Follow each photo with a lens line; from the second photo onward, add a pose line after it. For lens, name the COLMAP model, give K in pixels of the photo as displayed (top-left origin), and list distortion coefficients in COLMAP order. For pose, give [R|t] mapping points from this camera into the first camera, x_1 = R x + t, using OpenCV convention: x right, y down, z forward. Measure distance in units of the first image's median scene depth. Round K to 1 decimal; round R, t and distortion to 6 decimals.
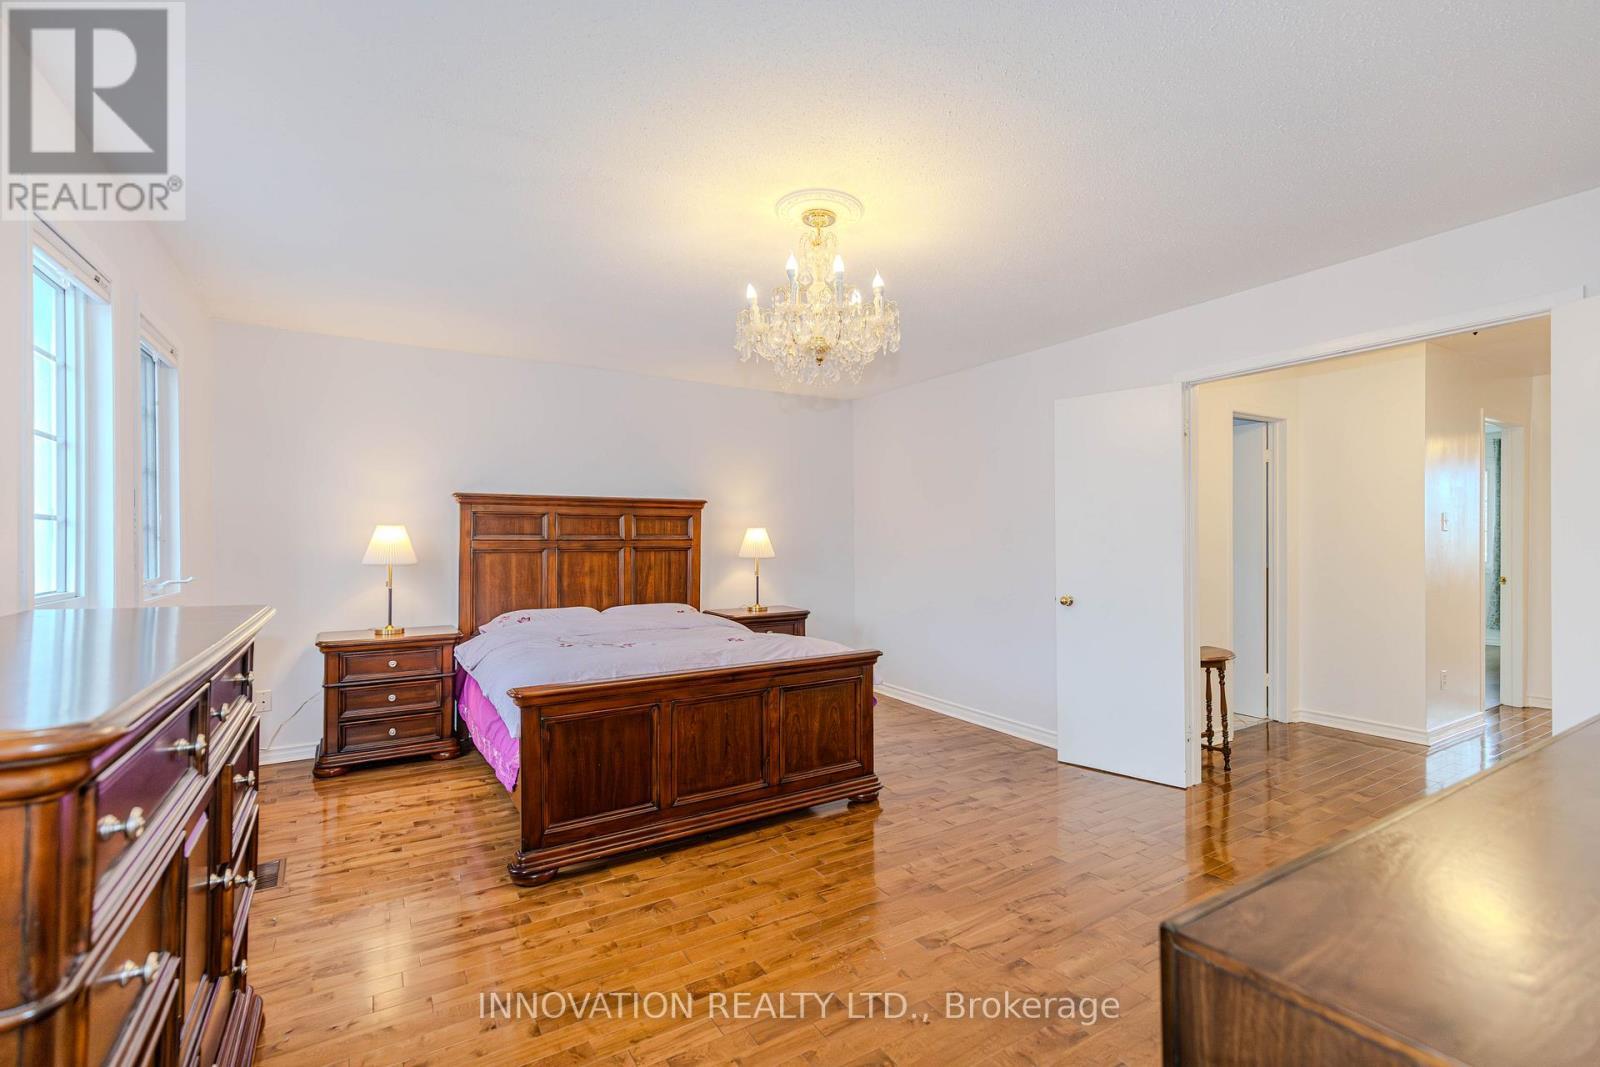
lens RADIAL K [[717.1, 0, 796.0], [0, 717.1, 538.1], [0, 0, 1]] dist [-0.000965, -0.000597]
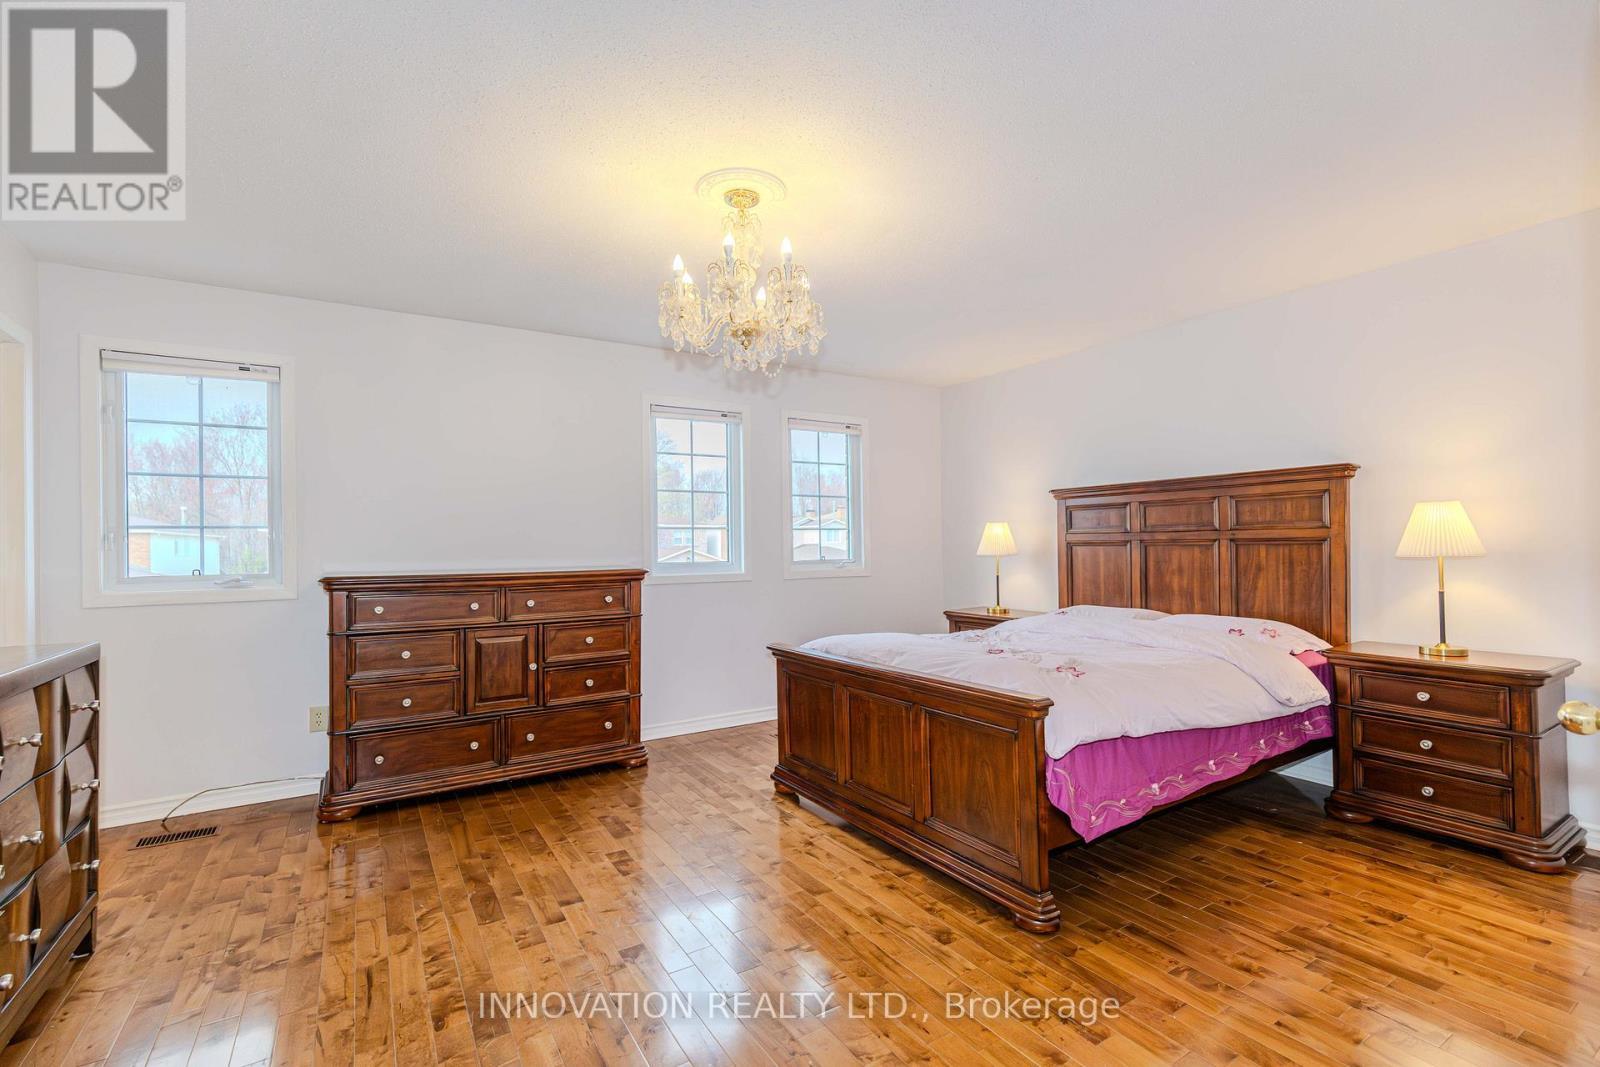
lens RADIAL K [[717.1, 0, 801.8], [0, 717.1, 540.3], [0, 0, 1]] dist [-0.000965, -0.000597]
pose [[0.011312, -0.012205, -0.999862, 0.523821], [0.004308, 0.999917, -0.012157, 0.021147], [0.999927, -0.004170, 0.011364, 0.563711]]
